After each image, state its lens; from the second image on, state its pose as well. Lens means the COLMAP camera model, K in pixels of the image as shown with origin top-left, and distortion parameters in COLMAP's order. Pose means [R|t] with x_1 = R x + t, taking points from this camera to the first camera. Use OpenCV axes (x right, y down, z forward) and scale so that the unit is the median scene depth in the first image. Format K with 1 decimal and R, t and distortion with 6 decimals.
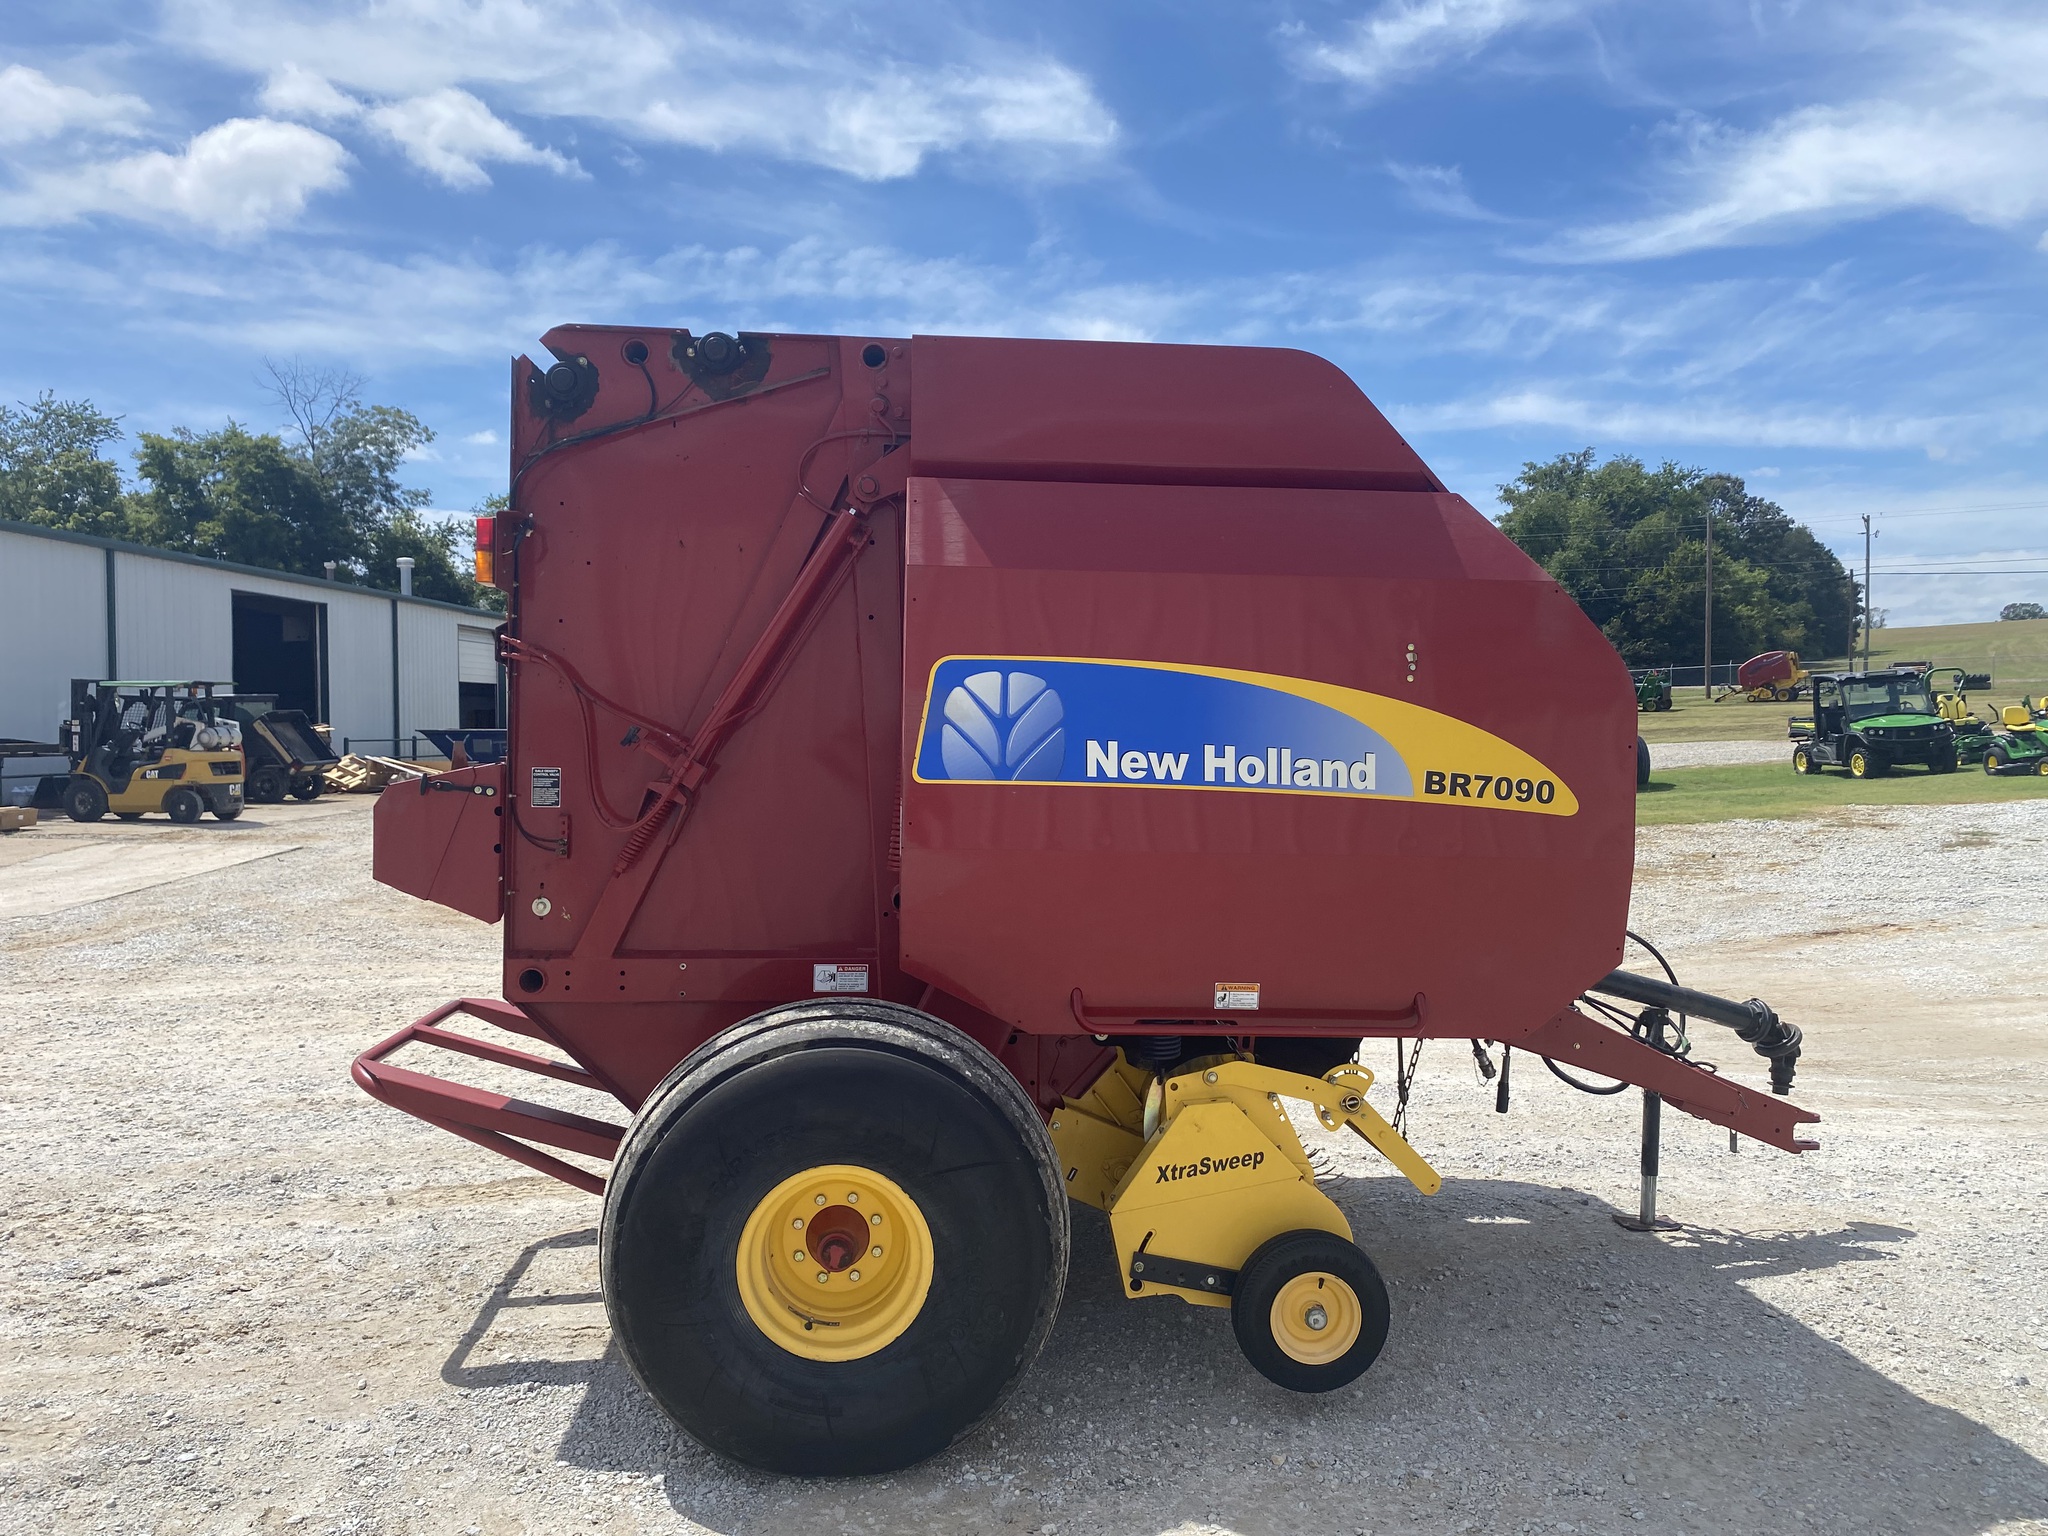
lens RADIAL K [[1570.1, 0, 1014.3], [0, 1570.1, 740.0], [0, 0, 1]] dist [0.011569, -0.007841]
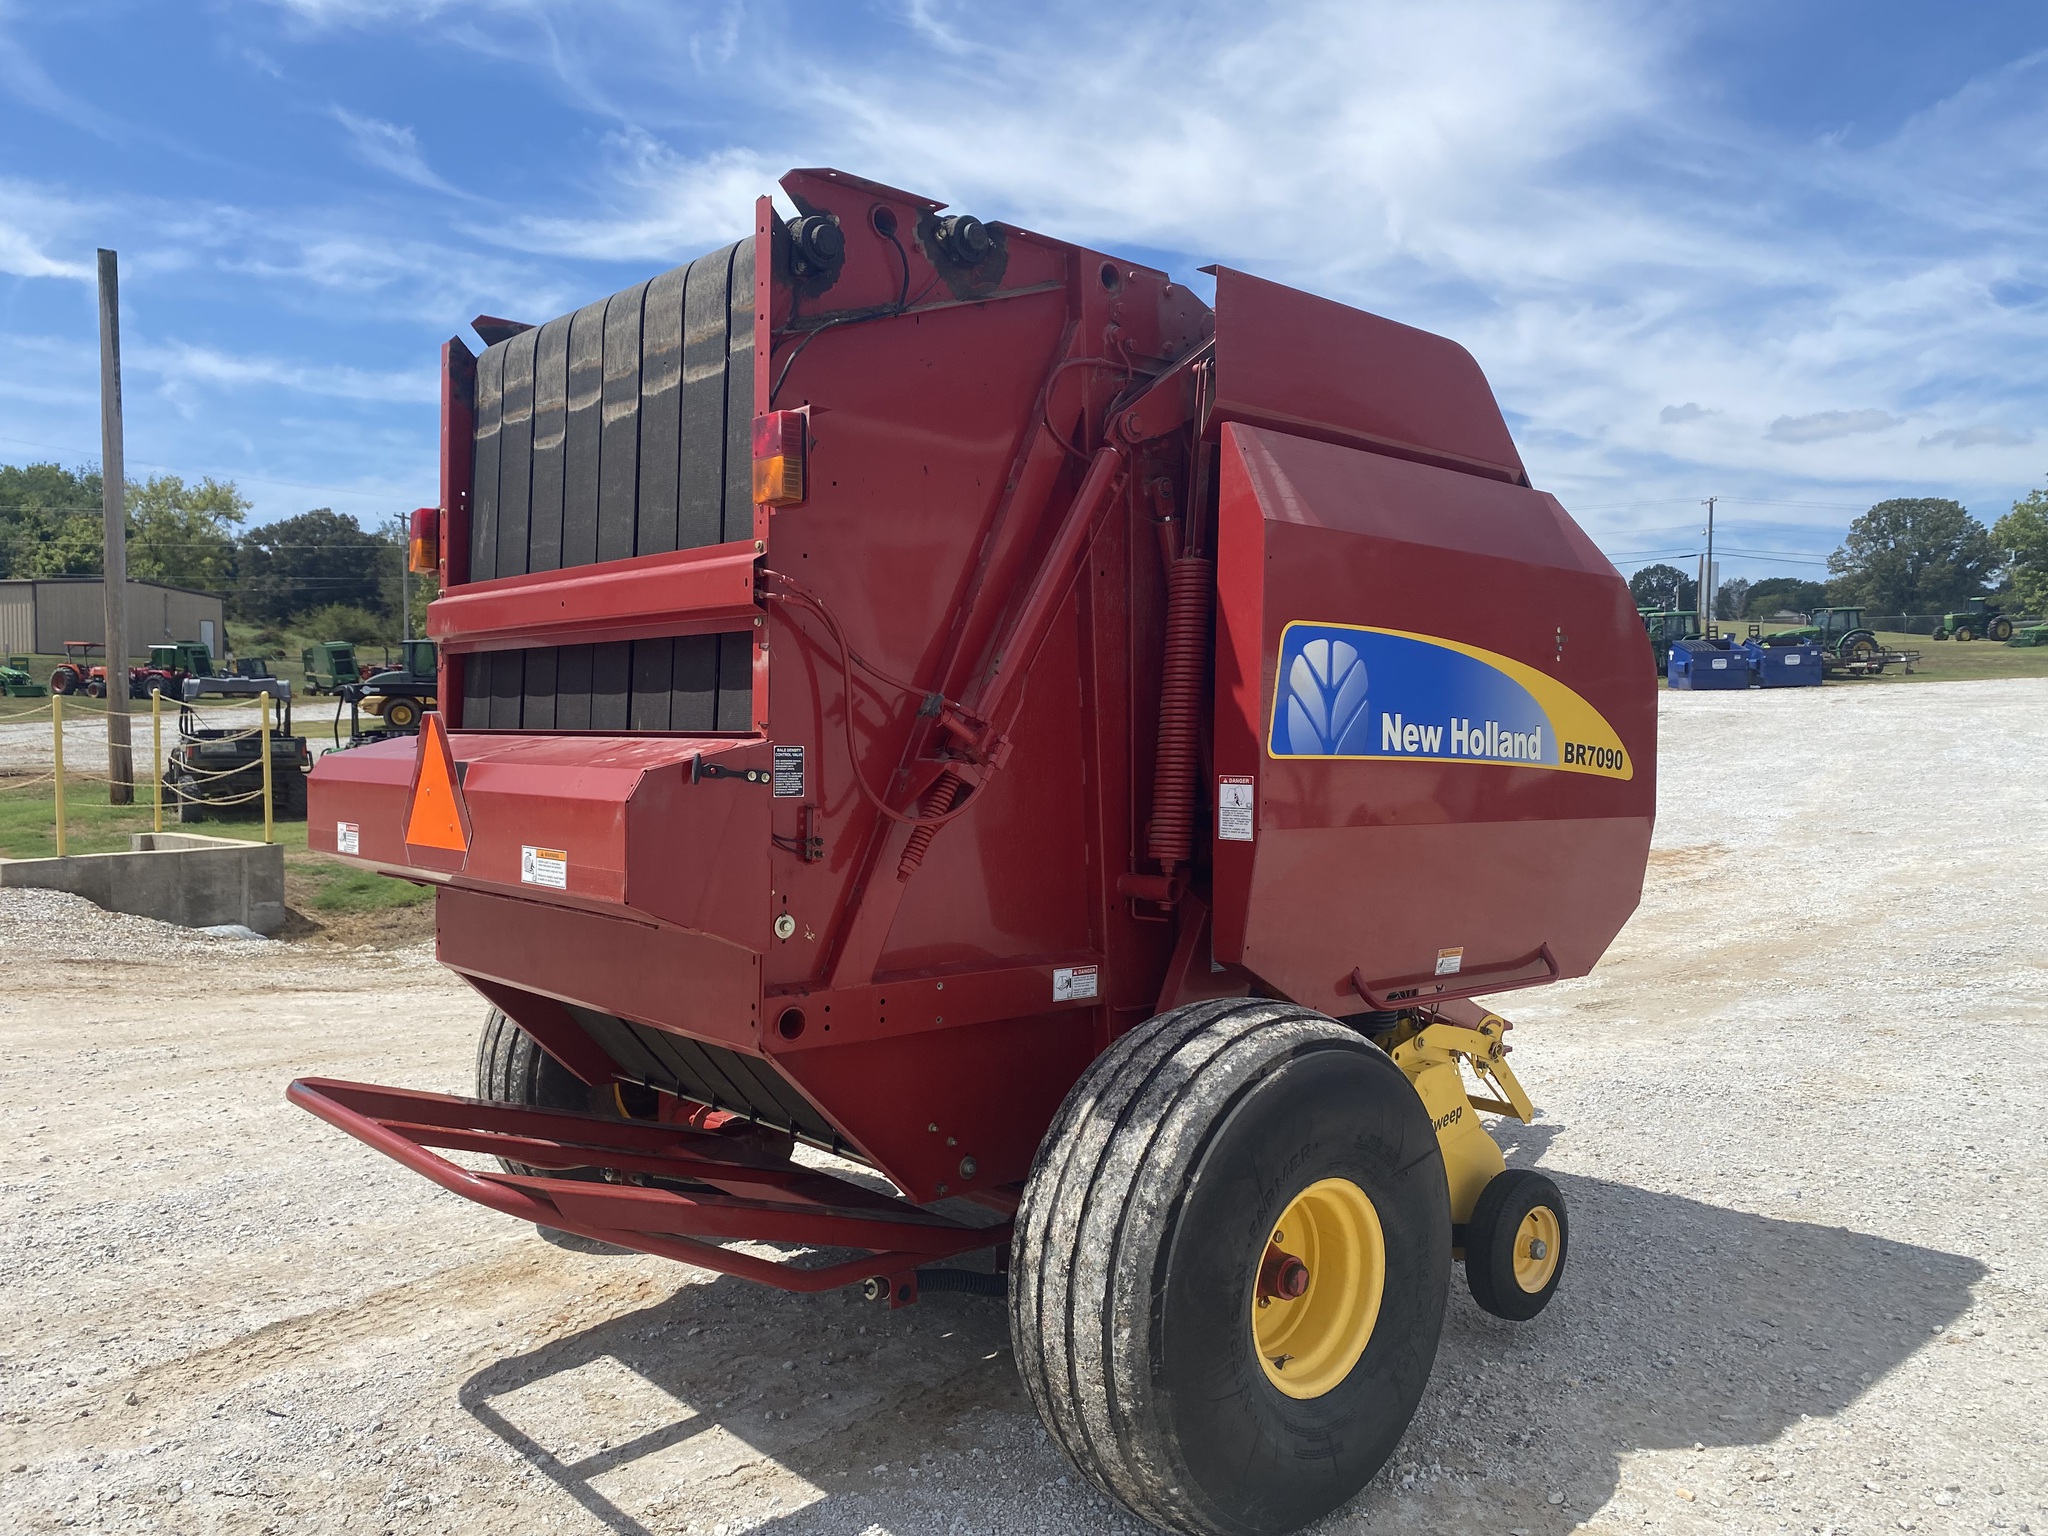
lens RADIAL K [[1570.1, 0, 1014.3], [0, 1570.1, 740.0], [0, 0, 1]] dist [0.011569, -0.007841]
pose [[0.798407, -0.004636, 0.602100, -0.722600], [-0.001854, 0.999947, 0.010158, 0.007525], [-0.602115, -0.009227, 0.798356, 0.348810]]
